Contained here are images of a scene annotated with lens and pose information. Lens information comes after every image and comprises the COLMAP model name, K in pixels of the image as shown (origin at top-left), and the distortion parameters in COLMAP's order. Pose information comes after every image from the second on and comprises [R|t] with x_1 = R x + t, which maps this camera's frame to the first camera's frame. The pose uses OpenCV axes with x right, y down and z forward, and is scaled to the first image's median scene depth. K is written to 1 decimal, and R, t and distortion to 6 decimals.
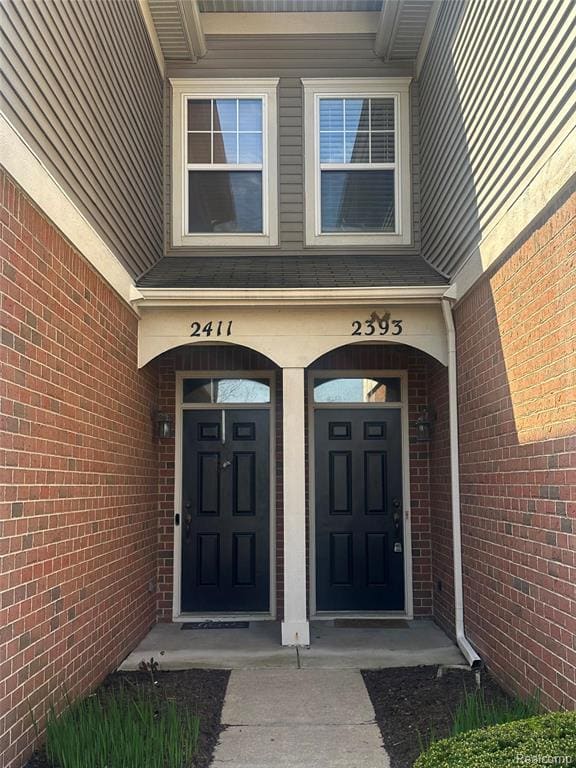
lens RADIAL K [[891.4, 0, 291.3], [0, 891.4, 379.6], [0, 0, 1]] dist [0.029530, 0.000000]
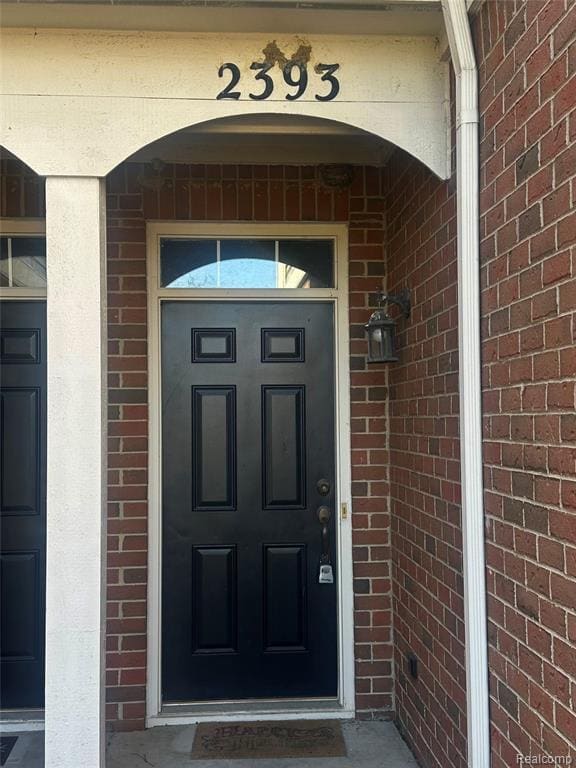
lens RADIAL K [[891.4, 0, 287.7], [0, 891.4, 384.8], [0, 0, 1]] dist [0.029530, 0.000000]
pose [[0.997343, -0.000764, 0.072850, 0.061441], [-0.004394, 0.997493, 0.070623, 0.045259], [-0.072721, -0.070755, 0.994839, 0.509471]]
